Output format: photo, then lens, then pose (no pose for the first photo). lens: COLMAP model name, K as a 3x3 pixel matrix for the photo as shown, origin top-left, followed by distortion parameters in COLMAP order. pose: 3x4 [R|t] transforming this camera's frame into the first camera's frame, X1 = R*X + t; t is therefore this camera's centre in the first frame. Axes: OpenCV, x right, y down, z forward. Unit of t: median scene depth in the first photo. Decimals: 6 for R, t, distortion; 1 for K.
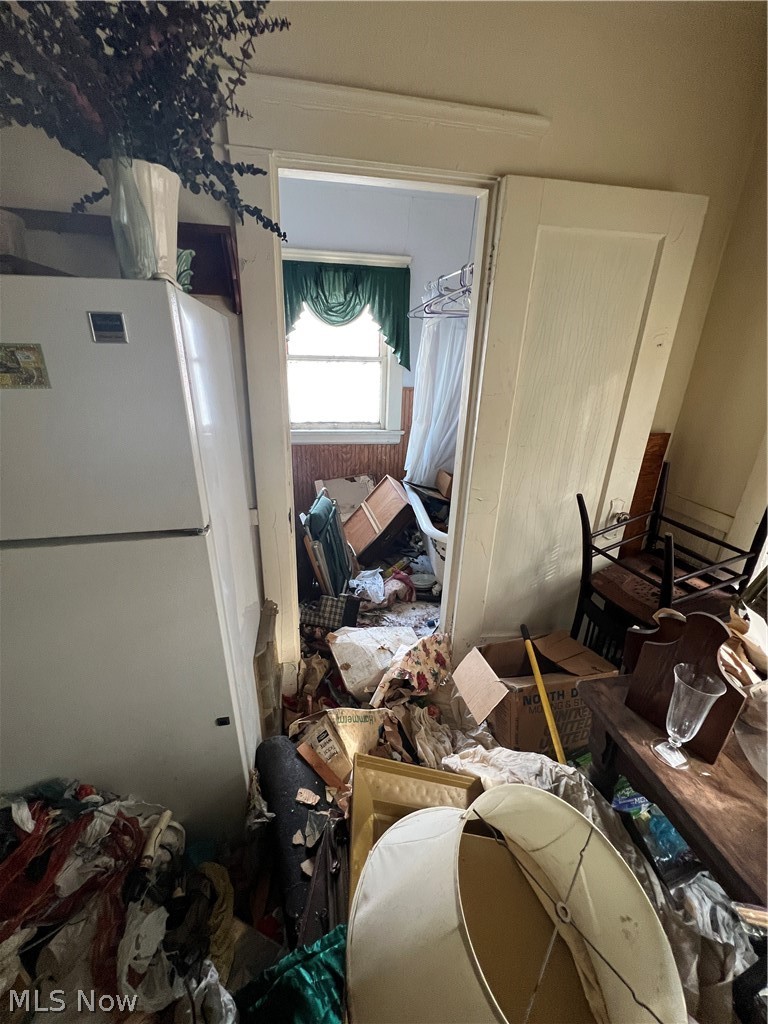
lens RADIAL K [[411.4, 0, 389.1], [0, 411.4, 511.9], [0, 0, 1]] dist [-0.000714, -0.000450]
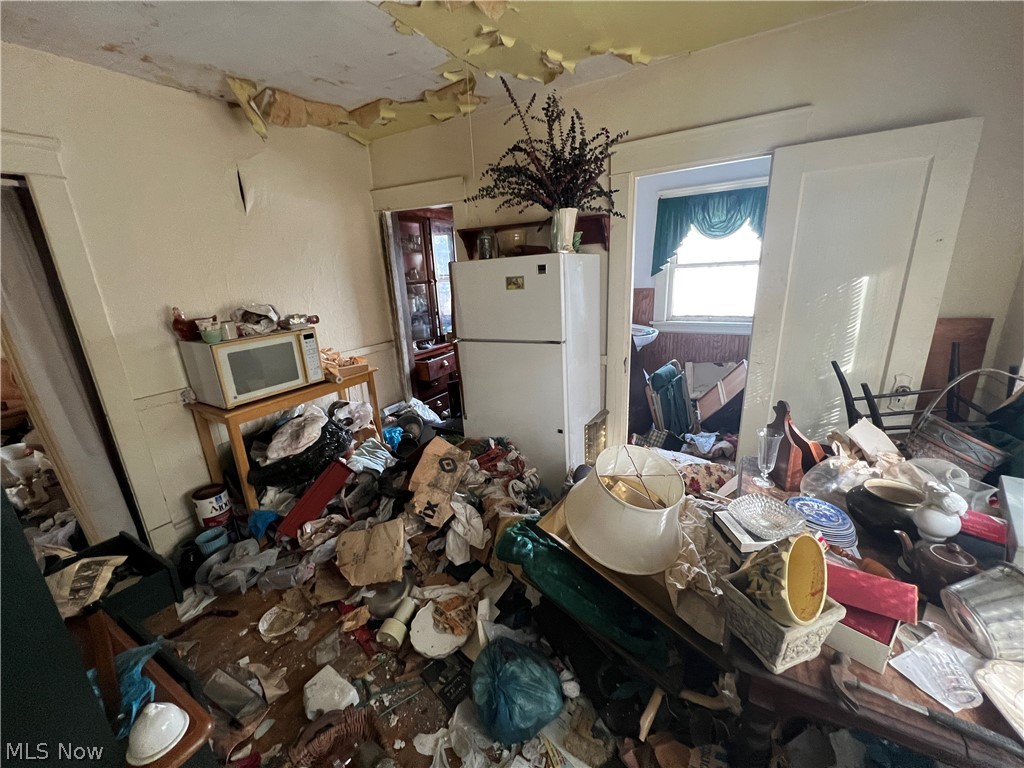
lens RADIAL K [[411.4, 0, 512.9], [0, 411.4, 388.1], [0, 0, 1]] dist [-0.000714, -0.000450]
pose [[0.749435, 0.123626, -0.650433, 0.298079], [-0.165494, 0.986205, -0.003238, 0.111802], [0.641061, 0.110070, 0.759556, -0.324549]]
